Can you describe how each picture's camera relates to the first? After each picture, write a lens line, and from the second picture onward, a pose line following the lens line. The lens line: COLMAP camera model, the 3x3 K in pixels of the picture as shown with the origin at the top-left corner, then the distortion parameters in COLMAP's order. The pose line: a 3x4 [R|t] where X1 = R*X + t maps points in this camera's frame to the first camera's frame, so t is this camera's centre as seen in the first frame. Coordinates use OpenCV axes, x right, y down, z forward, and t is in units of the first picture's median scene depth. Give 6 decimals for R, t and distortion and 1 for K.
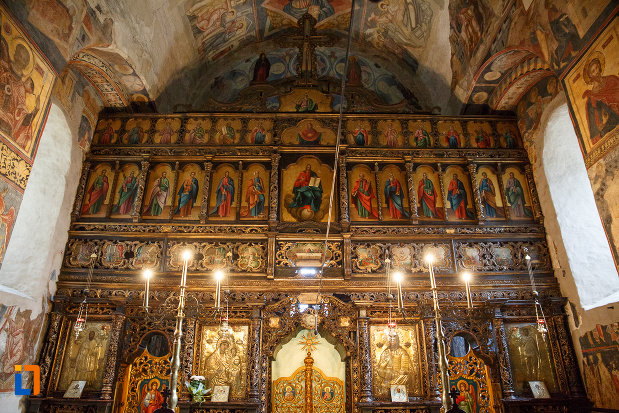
lens RADIAL K [[421.5, 0, 309.5], [0, 421.5, 206.5], [0, 0, 1]] dist [-0.146325, 0.120967]
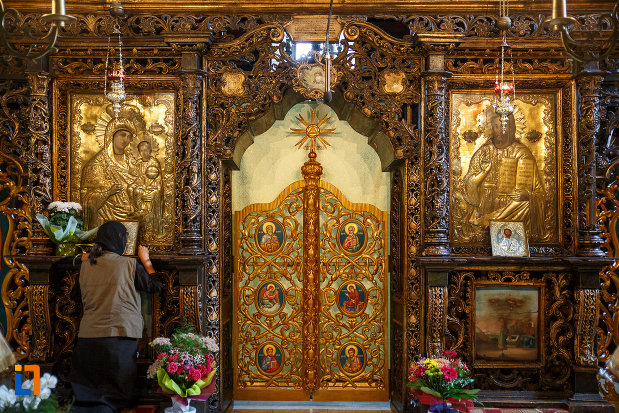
lens RADIAL K [[788.1, 0, 309.5], [0, 788.1, 206.5], [0, 0, 1]] dist [0.002437, 0.004181]
pose [[0.999963, 0.002069, -0.008335, 0.003270], [0.001227, 0.926176, 0.377091, 0.084024], [0.008500, -0.377087, 0.926139, 0.180961]]
